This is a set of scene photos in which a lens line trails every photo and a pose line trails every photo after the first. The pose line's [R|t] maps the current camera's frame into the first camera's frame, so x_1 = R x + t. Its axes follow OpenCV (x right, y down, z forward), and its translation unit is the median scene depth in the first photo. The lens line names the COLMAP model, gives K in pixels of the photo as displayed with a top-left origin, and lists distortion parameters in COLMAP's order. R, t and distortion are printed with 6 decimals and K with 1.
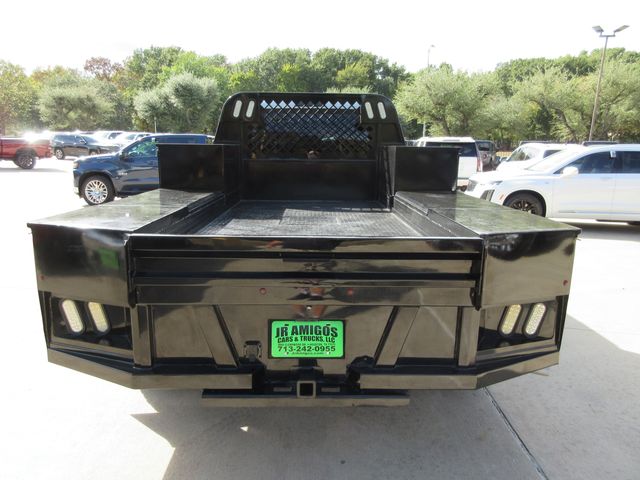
lens RADIAL K [[477.4, 0, 320.0], [0, 477.4, 240.0], [0, 0, 1]] dist [0.007179, 0.003272]
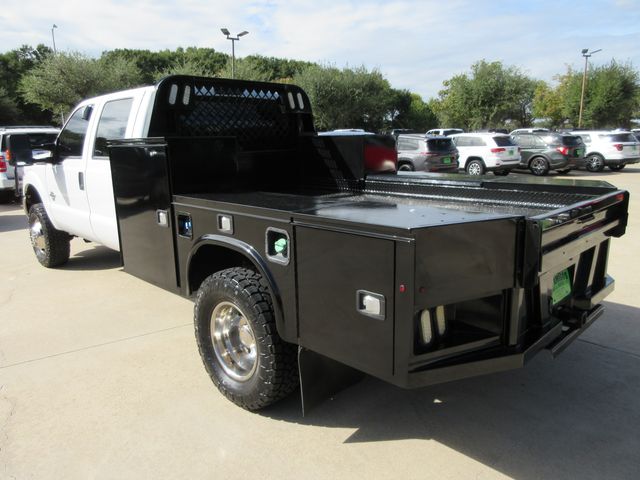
lens RADIAL K [[481.1, 0, 320.0], [0, 481.1, 240.0], [0, 0, 1]] dist [-0.009258, -0.011215]
pose [[0.716693, -0.166566, 0.677205, -0.572251], [0.154316, 0.984864, 0.078924, -0.047879], [-0.680101, 0.047939, 0.731549, 0.212821]]
